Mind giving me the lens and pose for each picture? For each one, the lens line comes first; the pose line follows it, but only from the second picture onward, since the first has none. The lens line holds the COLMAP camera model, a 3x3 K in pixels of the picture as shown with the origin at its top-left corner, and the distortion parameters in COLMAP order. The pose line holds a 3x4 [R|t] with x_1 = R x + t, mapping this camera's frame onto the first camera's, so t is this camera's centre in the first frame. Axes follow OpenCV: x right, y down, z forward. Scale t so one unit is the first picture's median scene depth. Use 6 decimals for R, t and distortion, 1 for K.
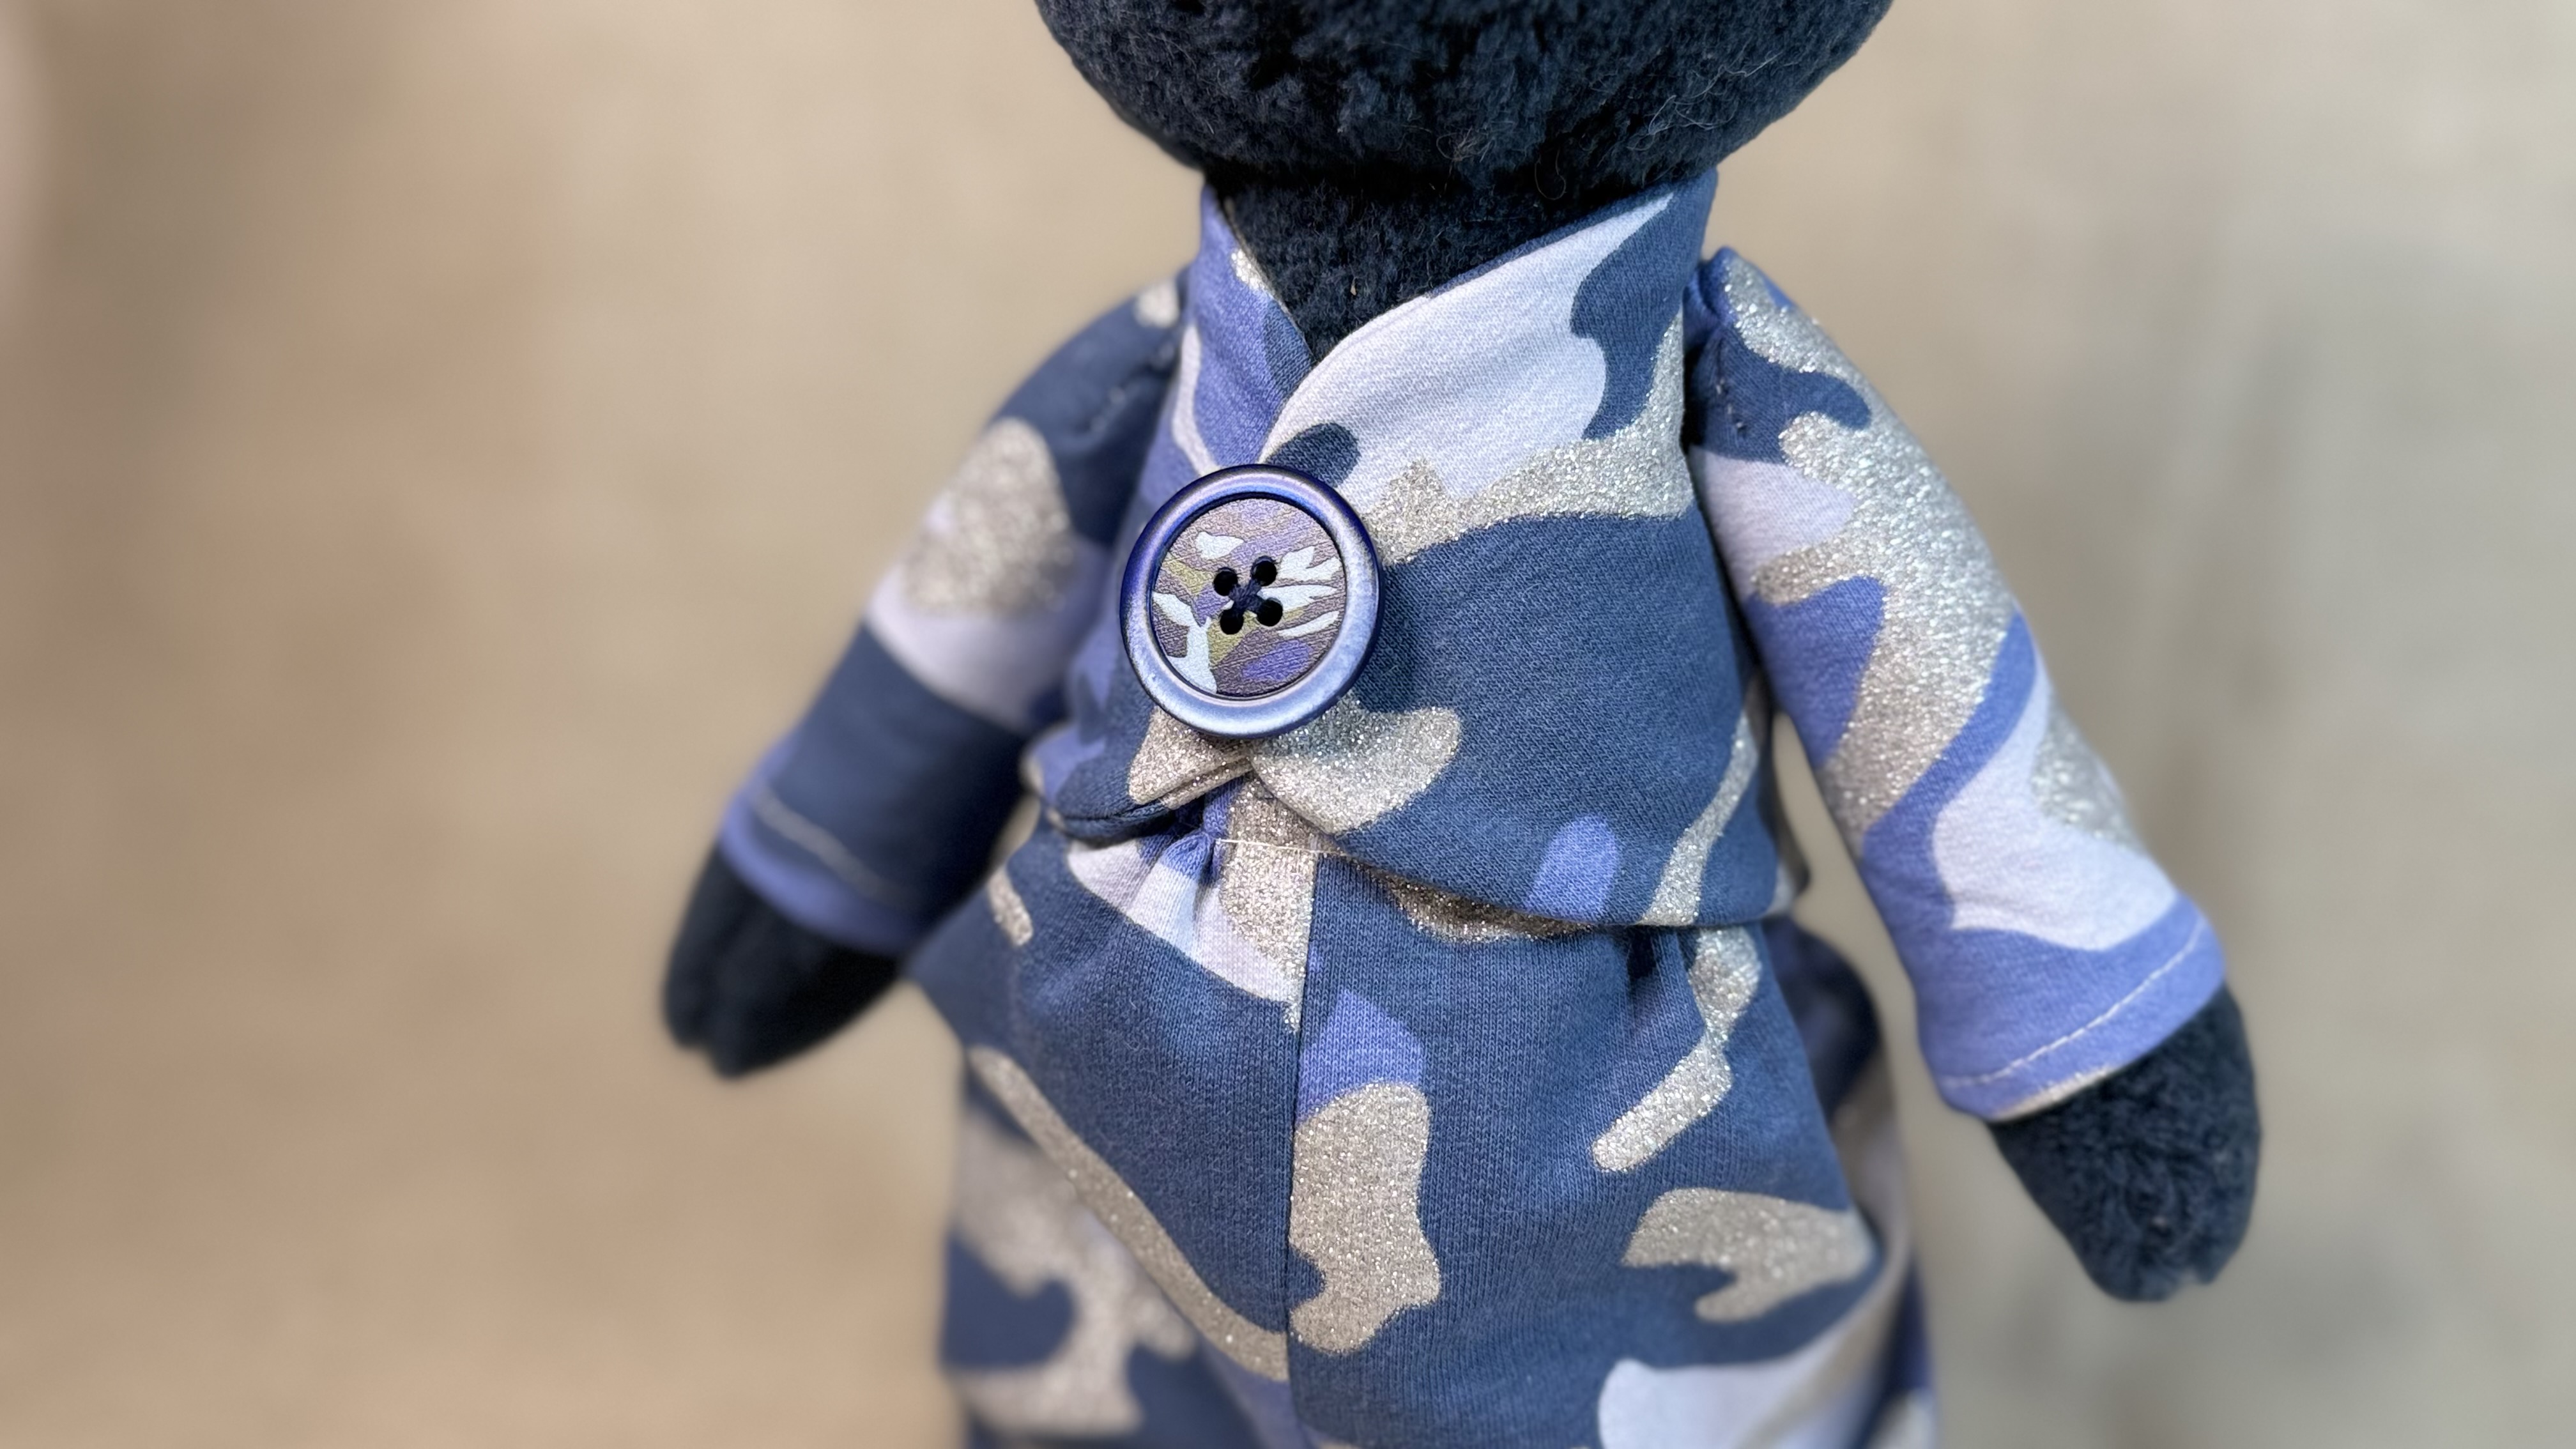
lens RADIAL K [[2350.3, 0, 1281.7], [0, 2350.3, 736.8], [0, 0, 1]] dist [0.155544, -0.352896]
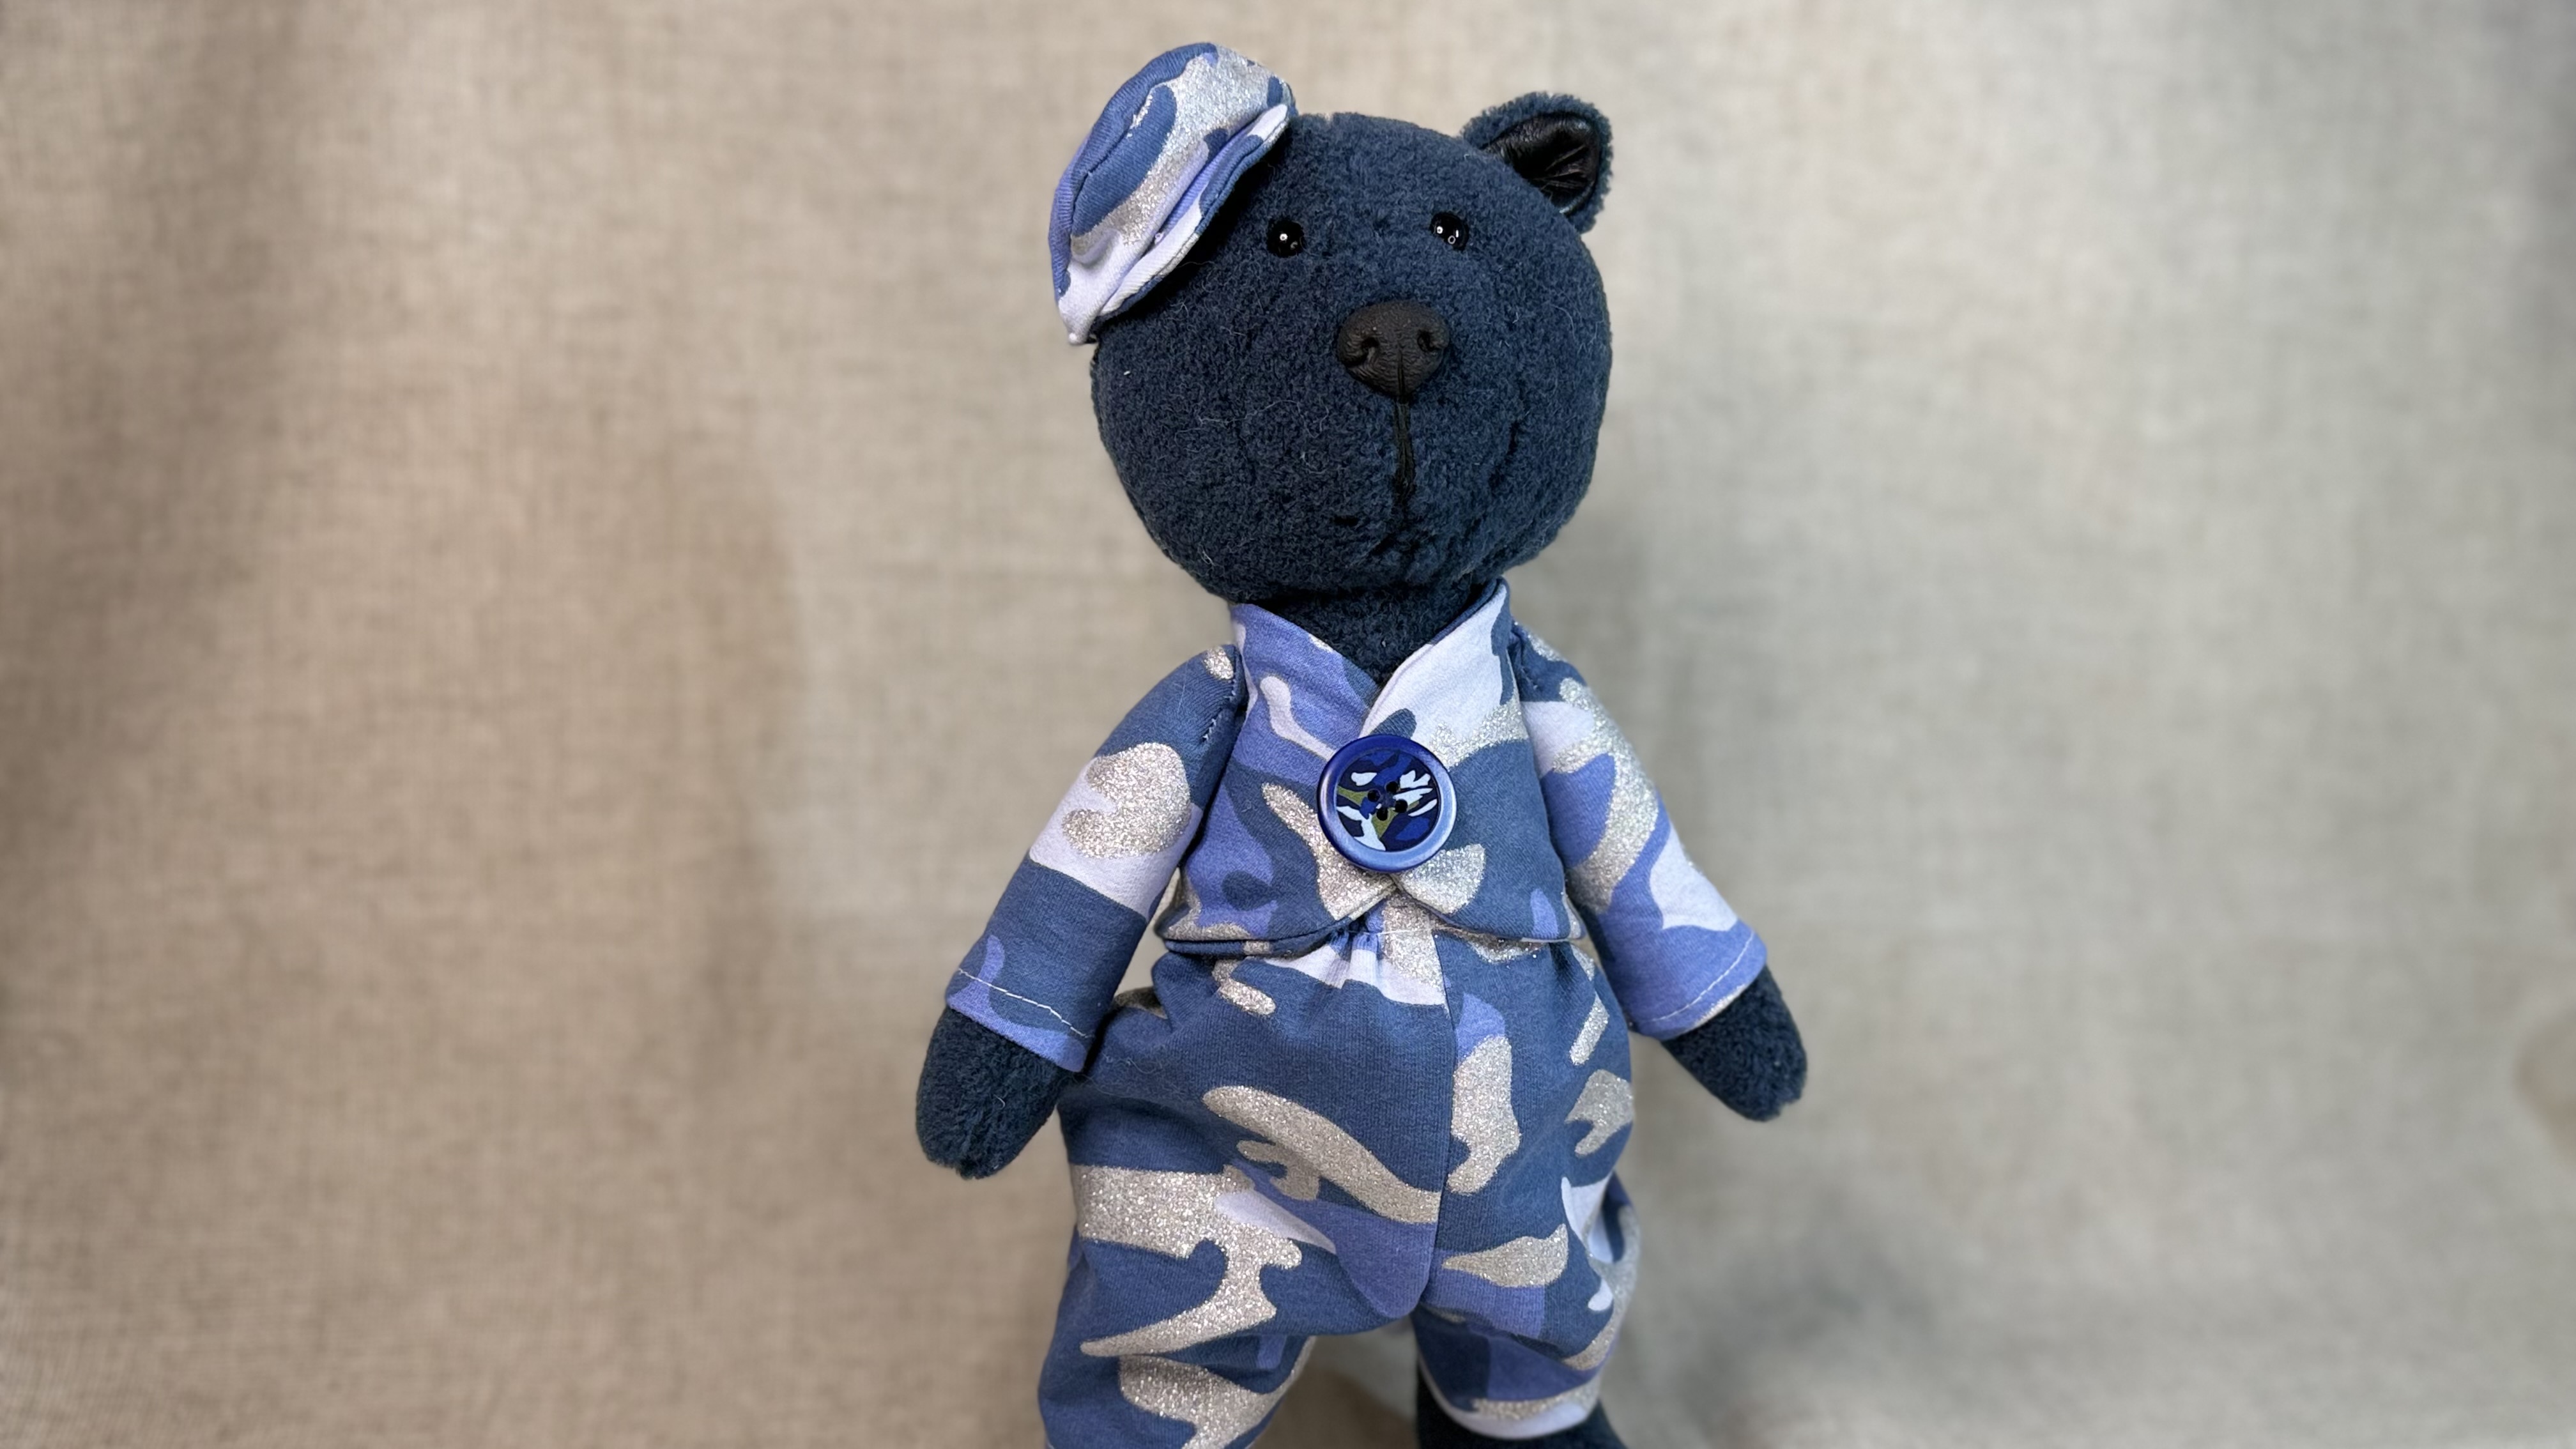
lens RADIAL K [[2350.3, 0, 1281.7], [0, 2350.3, 736.8], [0, 0, 1]] dist [0.155544, -0.352896]
pose [[0.899806, -0.131787, 0.415911, -0.857439], [0.177905, 0.981264, -0.073964, 0.016220], [-0.398371, 0.140546, 0.906393, -0.702955]]
